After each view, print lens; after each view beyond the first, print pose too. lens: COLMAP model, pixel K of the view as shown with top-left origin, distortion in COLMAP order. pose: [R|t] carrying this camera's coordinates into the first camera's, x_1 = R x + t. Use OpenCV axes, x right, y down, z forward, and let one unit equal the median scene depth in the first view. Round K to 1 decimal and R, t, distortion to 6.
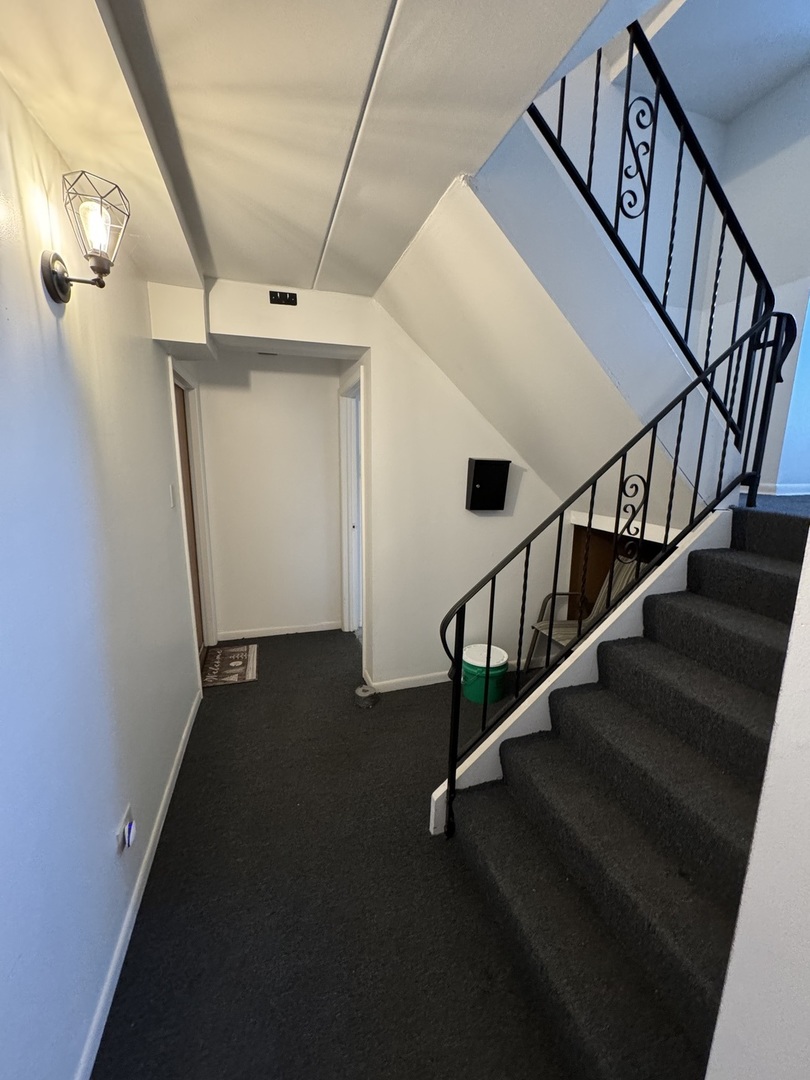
lens RADIAL K [[430.0, 0, 405.0], [0, 430.0, 540.0], [0, 0, 1]] dist [-0.001848, 0.000072]
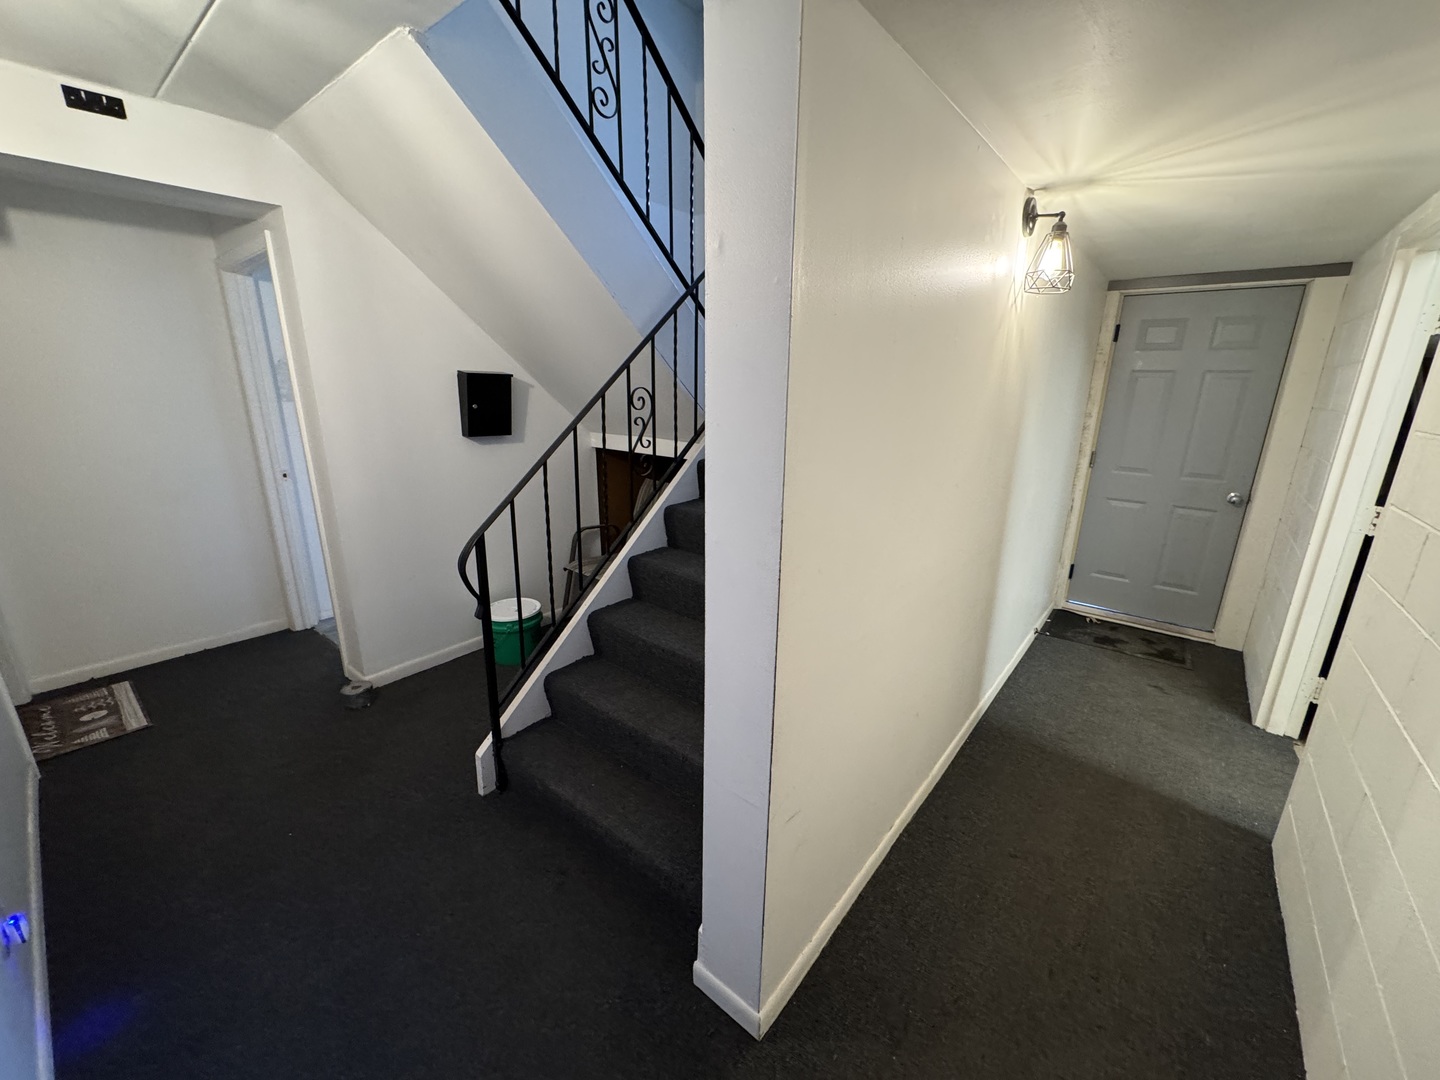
lens RADIAL K [[573.3, 0, 720.0], [0, 573.3, 540.0], [0, 0, 1]] dist [-0.001848, 0.000072]
pose [[0.838585, -0.147981, 0.524286, -0.069121], [0.098649, 0.987738, 0.121004, 0.057618], [-0.535764, -0.049751, 0.842901, -0.253082]]
